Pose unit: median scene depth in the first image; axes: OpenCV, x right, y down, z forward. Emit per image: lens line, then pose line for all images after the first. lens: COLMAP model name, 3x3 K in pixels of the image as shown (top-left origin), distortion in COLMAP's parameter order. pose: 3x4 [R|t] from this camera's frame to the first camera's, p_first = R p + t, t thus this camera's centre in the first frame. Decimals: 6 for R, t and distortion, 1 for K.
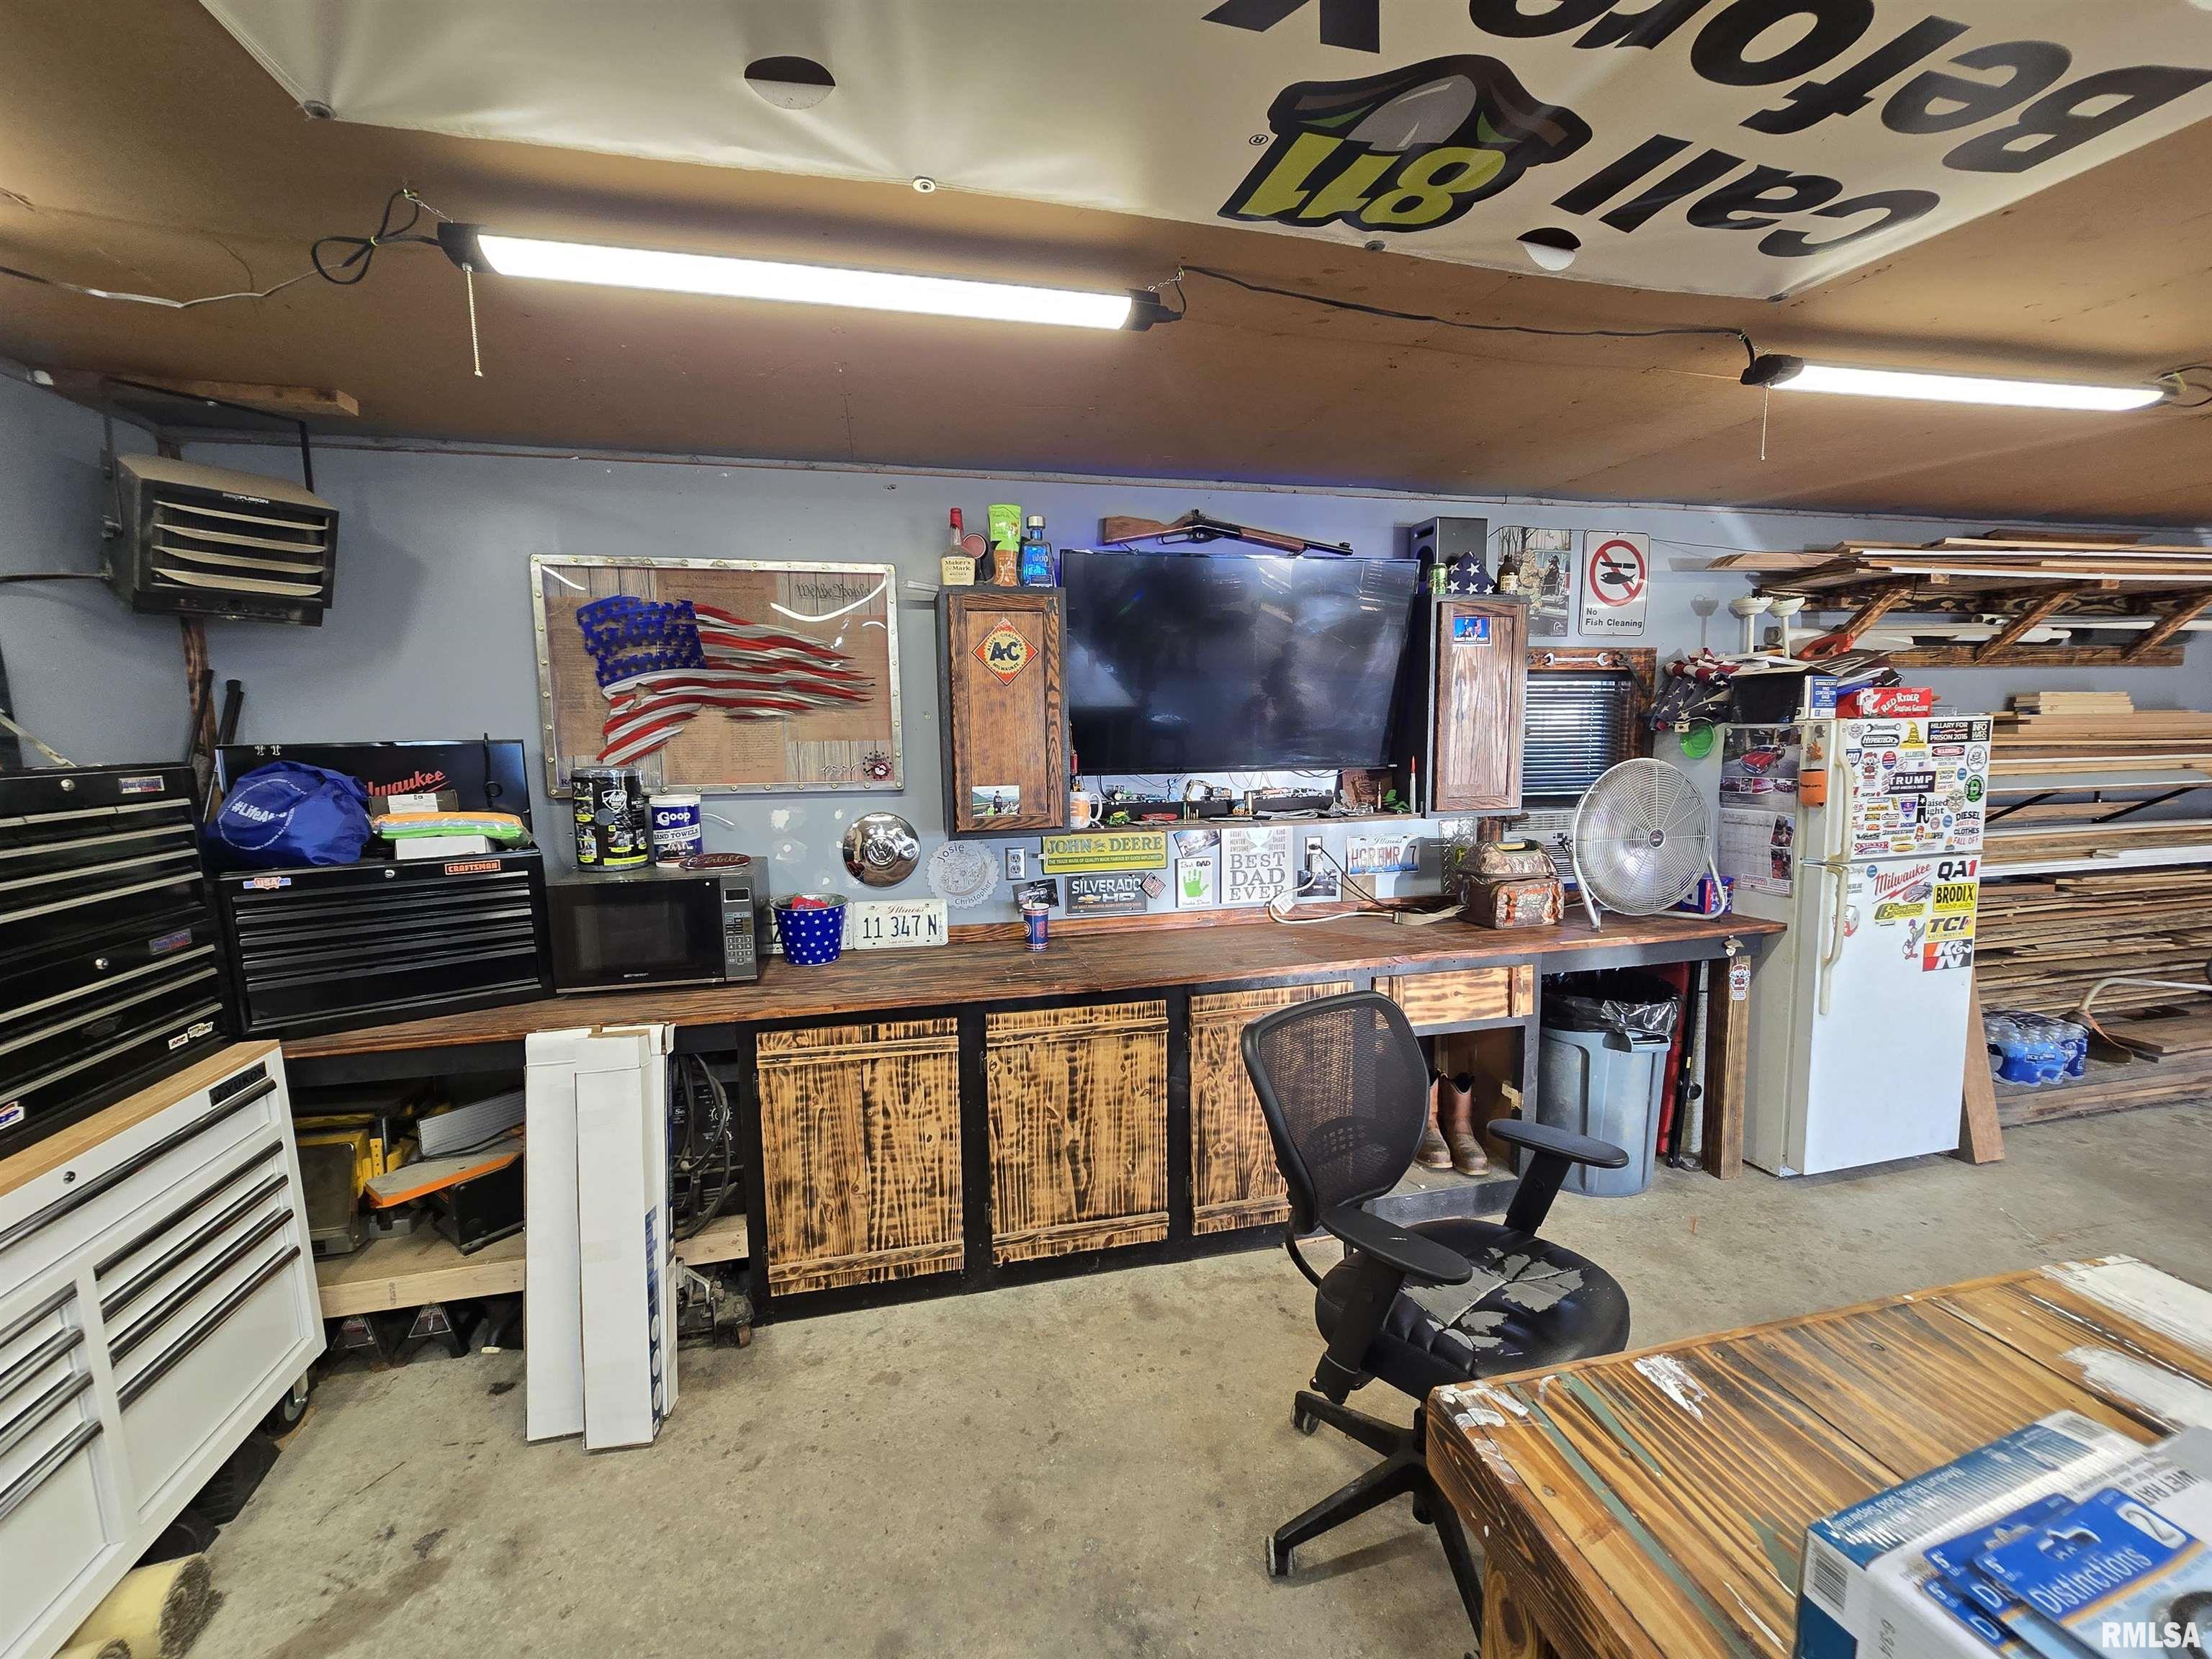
lens RADIAL K [[920.5, 0, 1099.4], [0, 920.5, 834.0], [0, 0, 1]] dist [-0.004830, 0.001836]
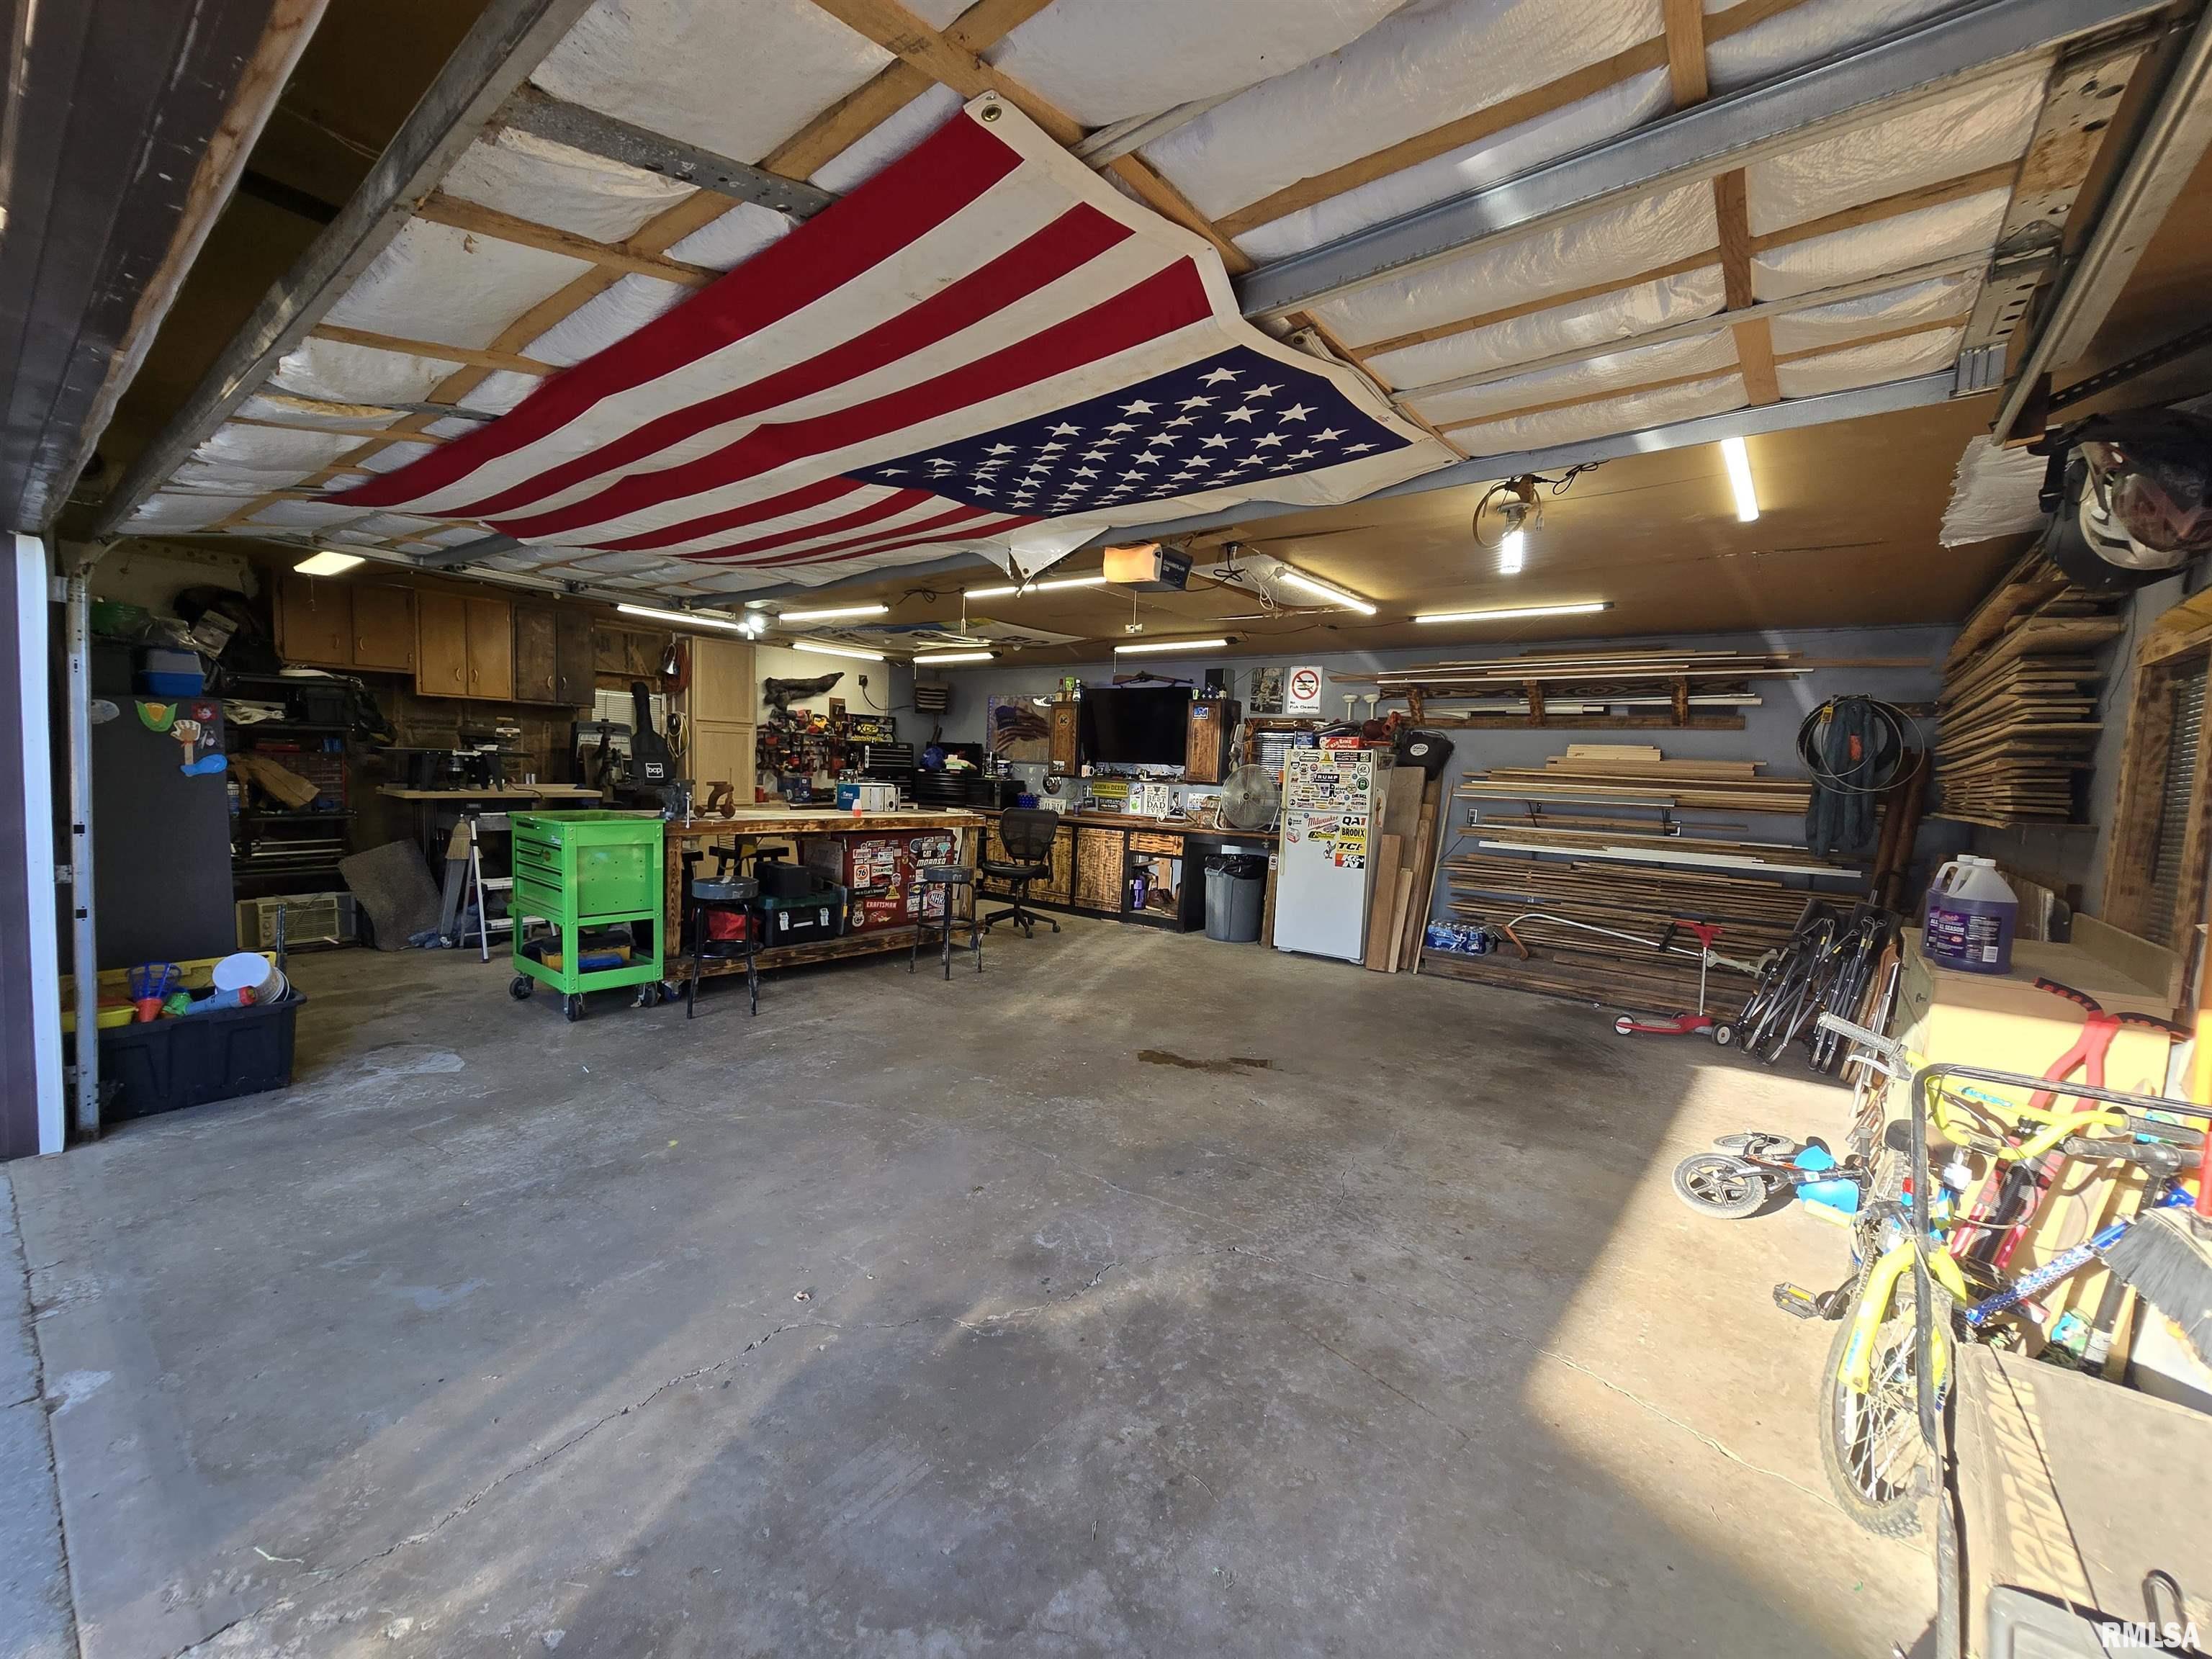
lens RADIAL K [[920.5, 0, 1084.0], [0, 920.5, 836.7], [0, 0, 1]] dist [-0.004830, 0.001836]
pose [[0.608974, 0.101388, -0.786684, 3.013894], [-0.146821, 0.989067, 0.013817, 0.185358], [0.779484, 0.107088, 0.617201, -1.105022]]
